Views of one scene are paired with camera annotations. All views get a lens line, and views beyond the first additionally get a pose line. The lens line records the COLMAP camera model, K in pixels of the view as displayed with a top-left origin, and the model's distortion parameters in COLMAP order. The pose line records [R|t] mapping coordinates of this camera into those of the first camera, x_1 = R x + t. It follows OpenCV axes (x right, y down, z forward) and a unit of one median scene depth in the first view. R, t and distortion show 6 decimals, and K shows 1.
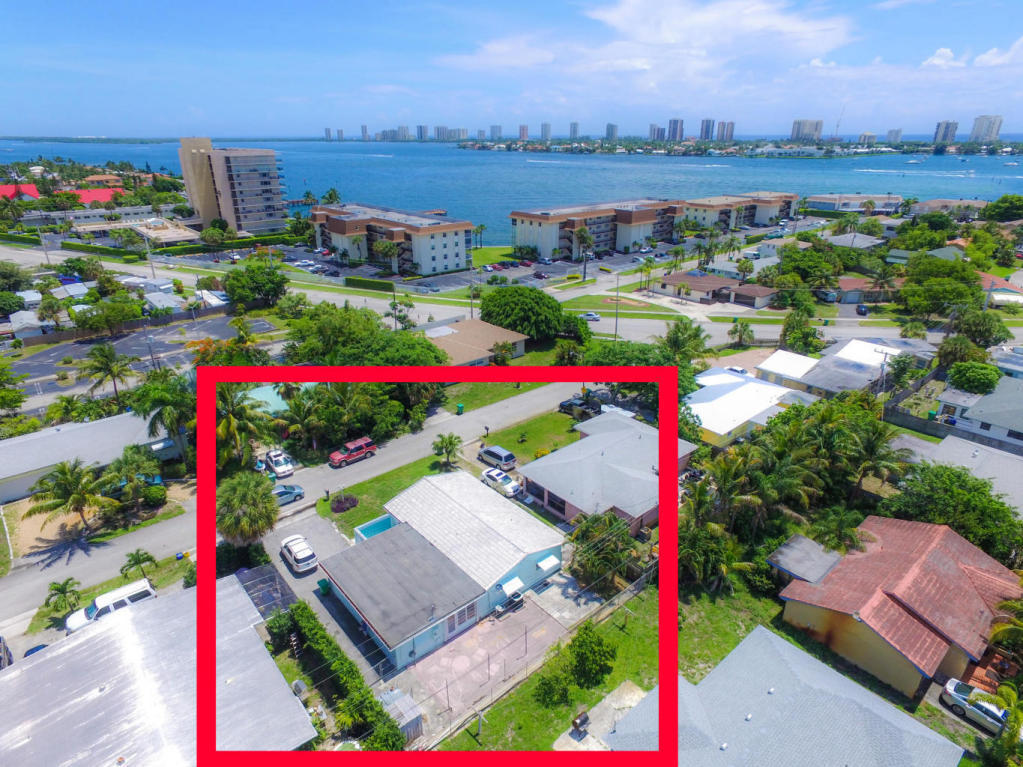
lens RADIAL K [[595.1, 0, 512.6], [0, 595.1, 382.7], [0, 0, 1]] dist [-0.012800, 0.017534]
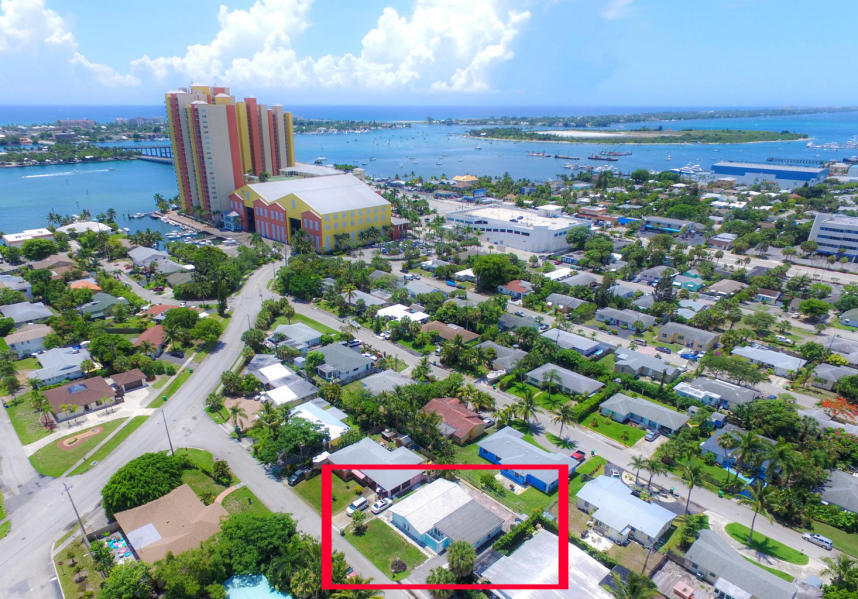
lens RADIAL K [[548.3, 0, 387.2], [0, 548.3, 351.0], [0, 0, 1]] dist [-0.002585, 0.002606]
pose [[-0.005777, -0.411414, 0.911430, -0.578695], [0.387268, 0.839400, 0.381354, -0.373428], [-0.921949, 0.355171, 0.154479, 0.211486]]
